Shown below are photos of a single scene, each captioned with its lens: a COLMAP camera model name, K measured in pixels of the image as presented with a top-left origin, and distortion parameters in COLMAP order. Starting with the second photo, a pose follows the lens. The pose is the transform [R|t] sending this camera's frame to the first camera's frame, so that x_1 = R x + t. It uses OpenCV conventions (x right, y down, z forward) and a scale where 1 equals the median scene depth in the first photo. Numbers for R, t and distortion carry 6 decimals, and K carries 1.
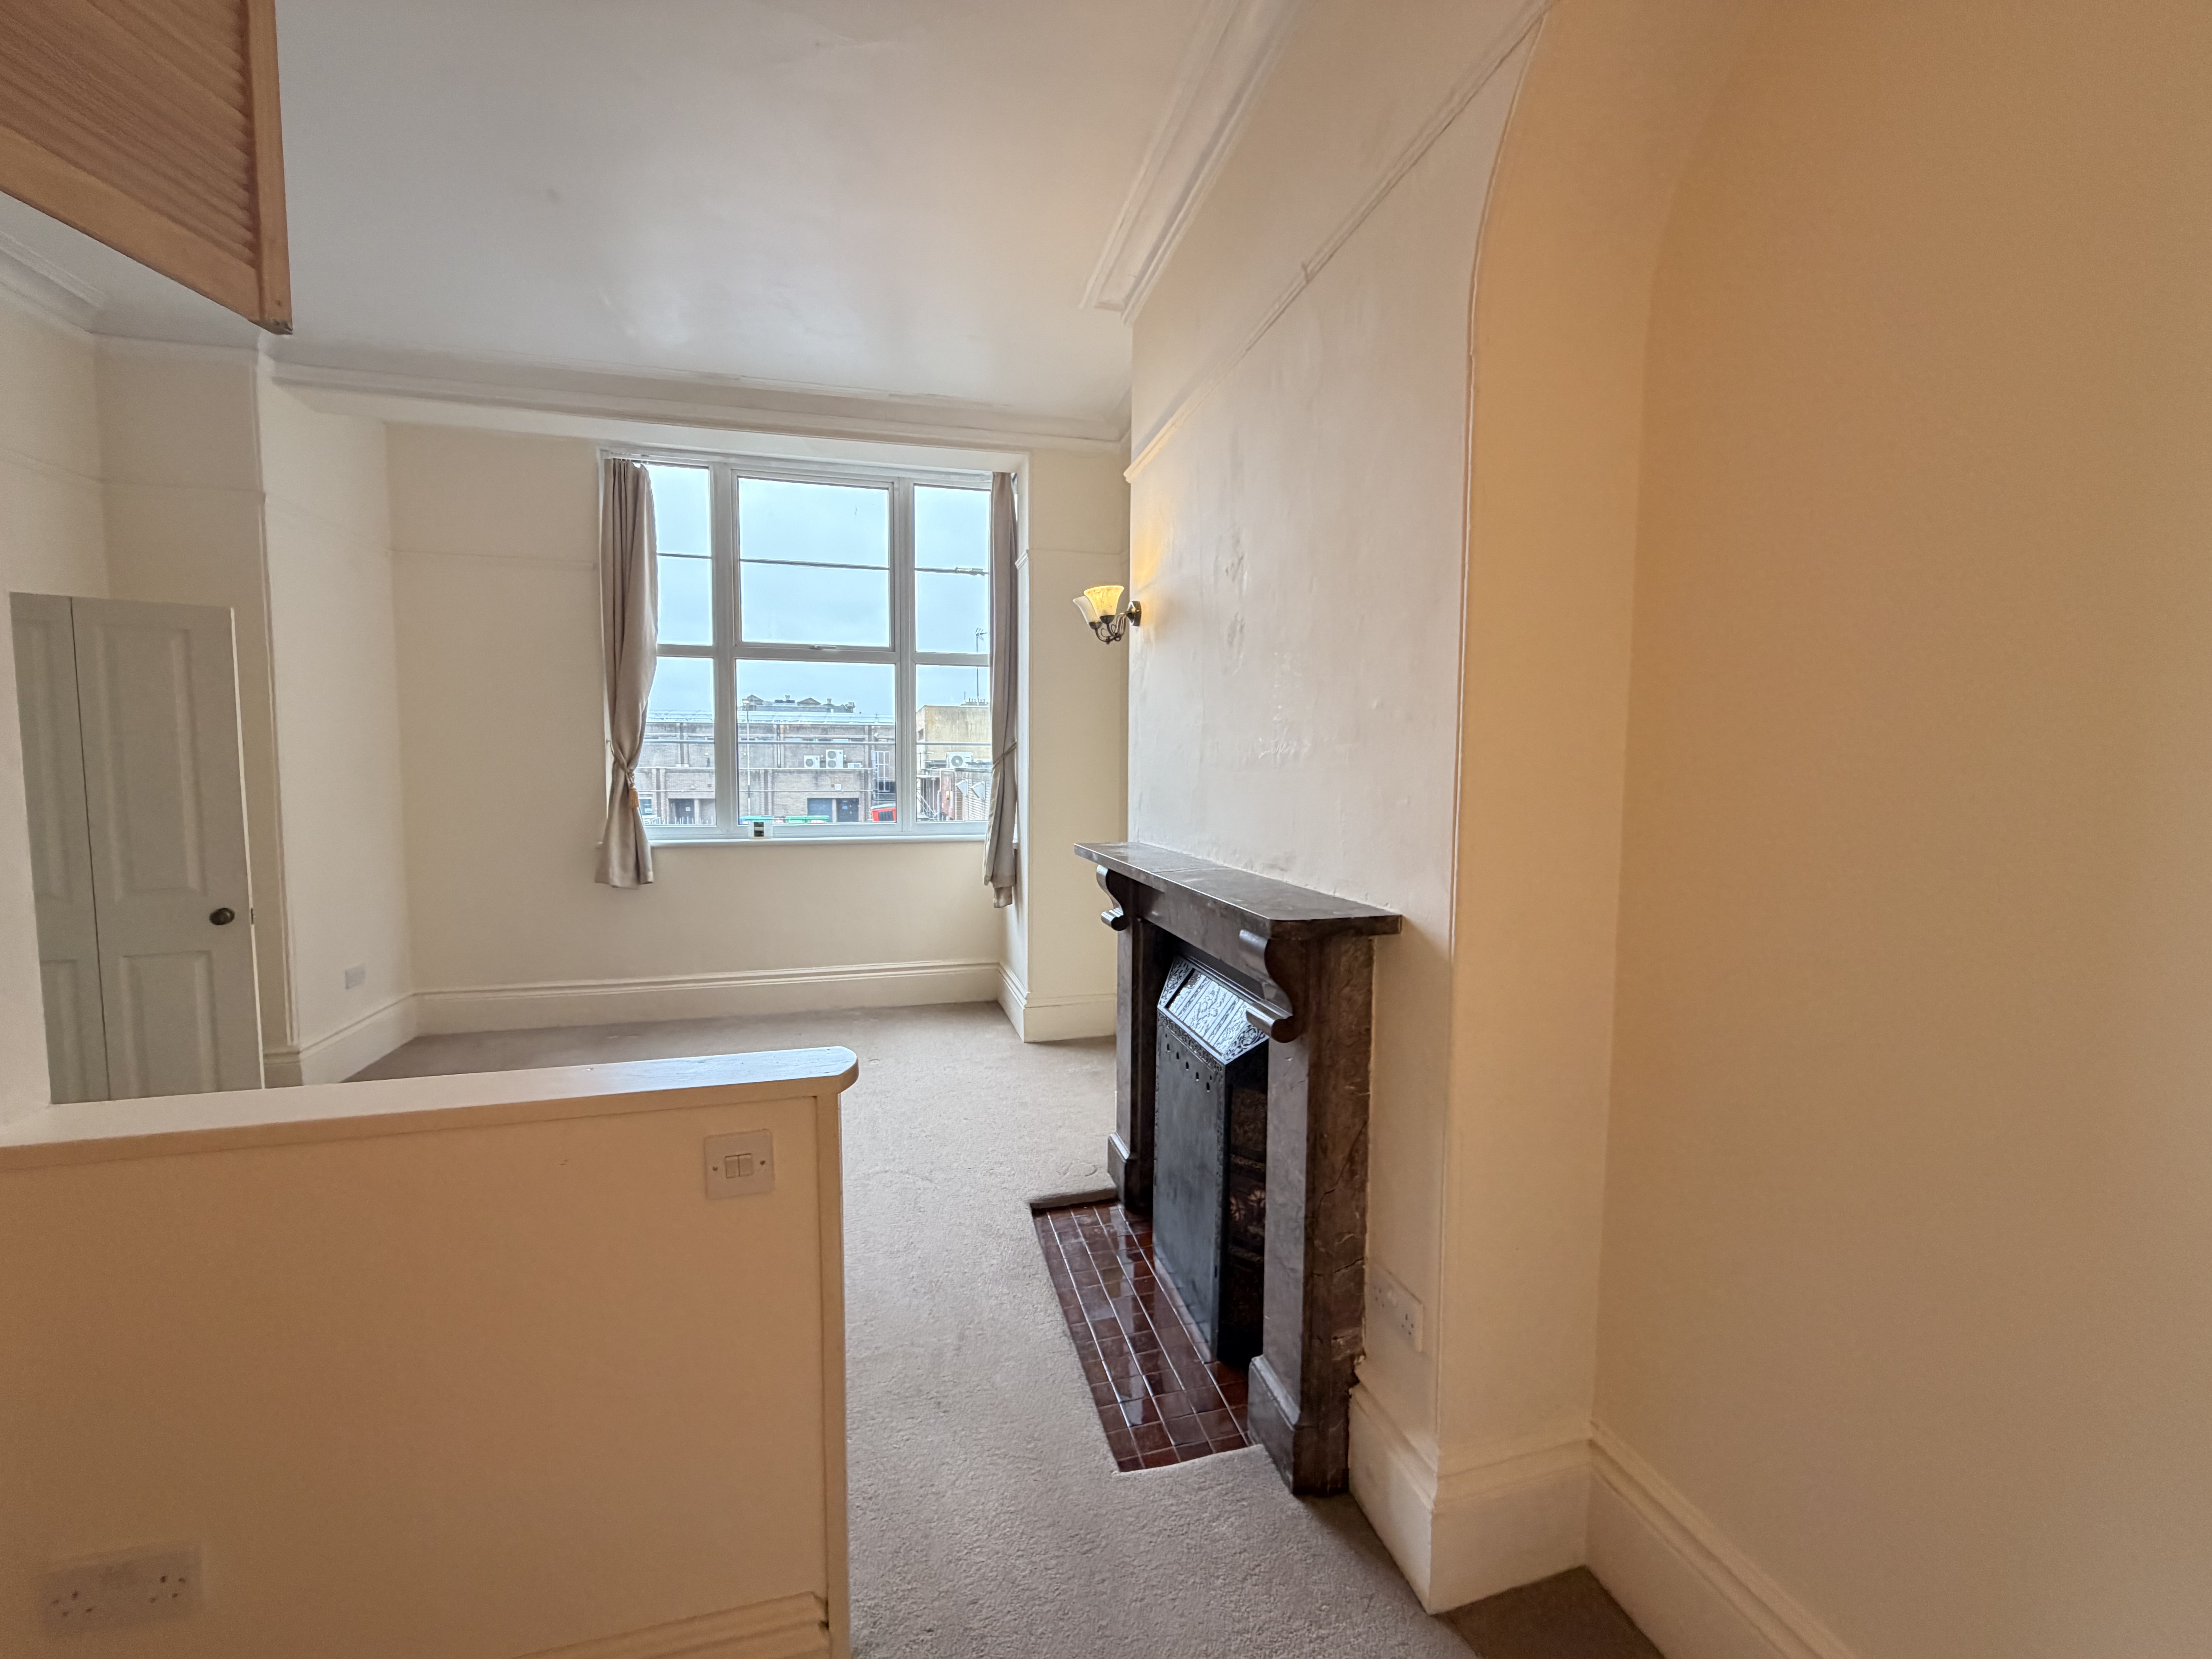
lens RADIAL K [[879.8, 0, 1106.7], [0, 879.8, 829.1], [0, 0, 1]] dist [0.002017, -0.000086]
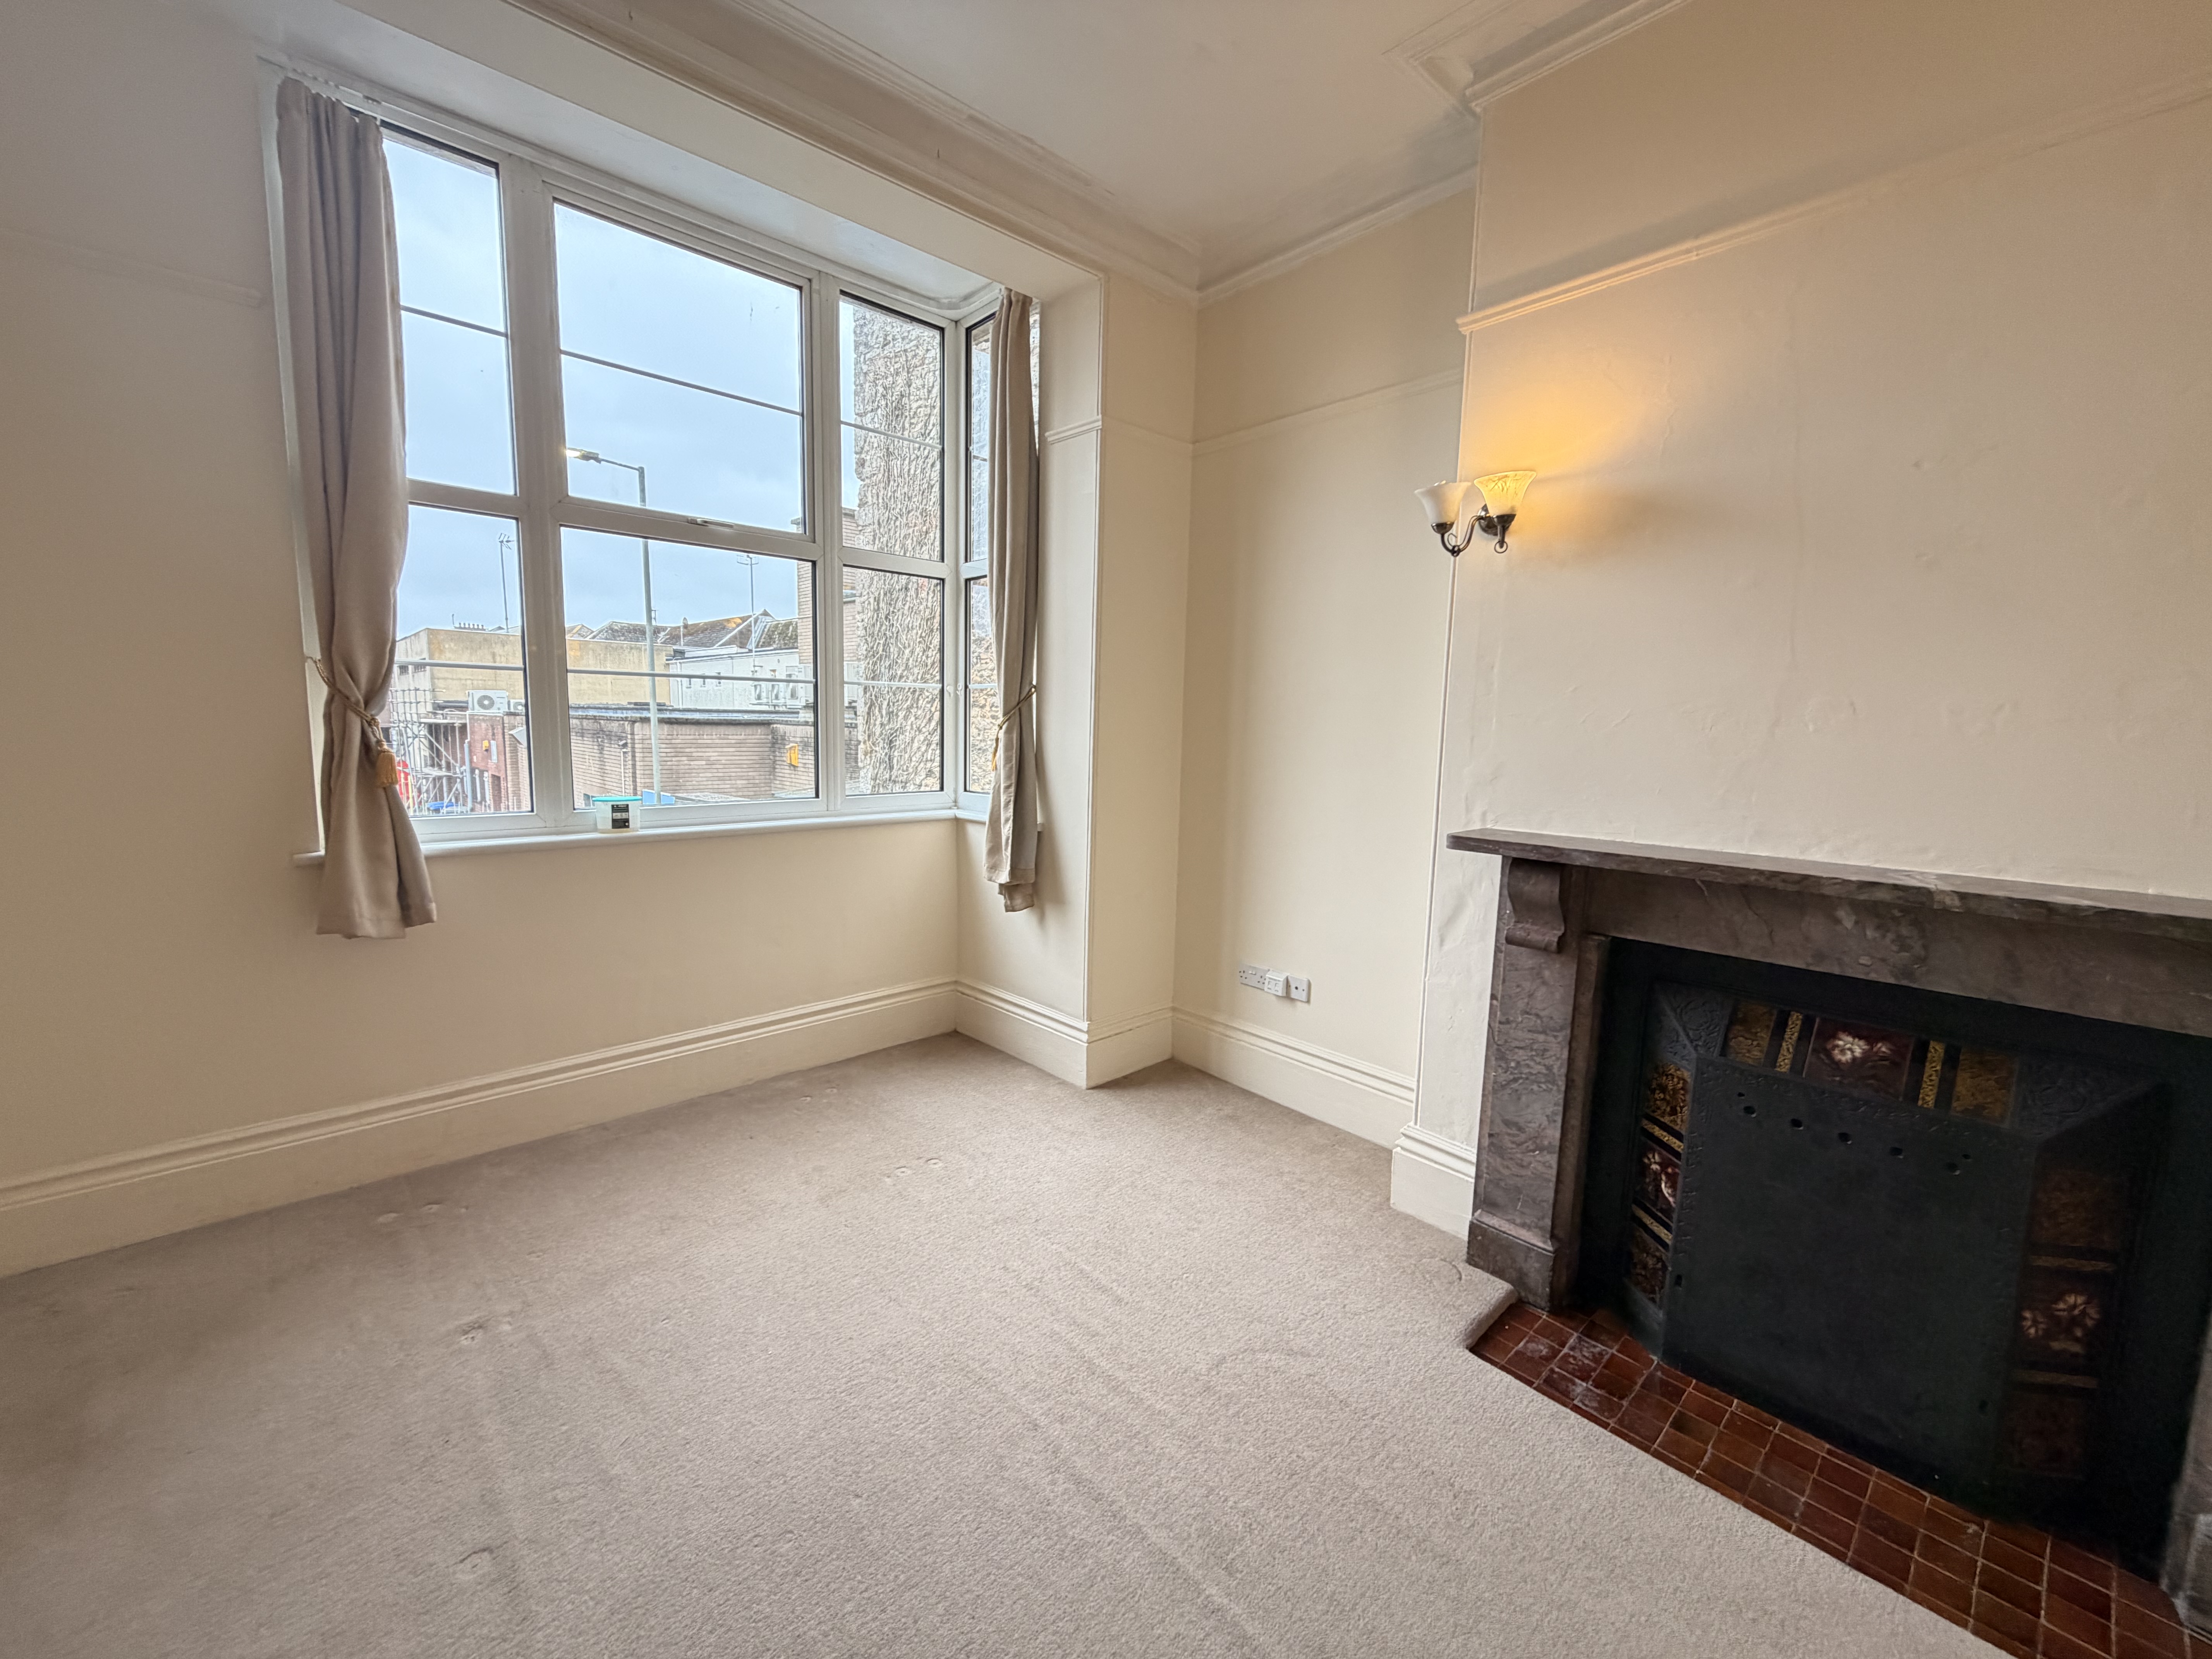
lens RADIAL K [[879.8, 0, 1109.7], [0, 879.8, 830.5], [0, 0, 1]] dist [0.002017, -0.000086]
pose [[0.883728, -0.042171, 0.466096, -0.384100], [0.015175, 0.997990, 0.061524, -0.022671], [-0.467754, -0.047298, 0.882592, 0.309291]]
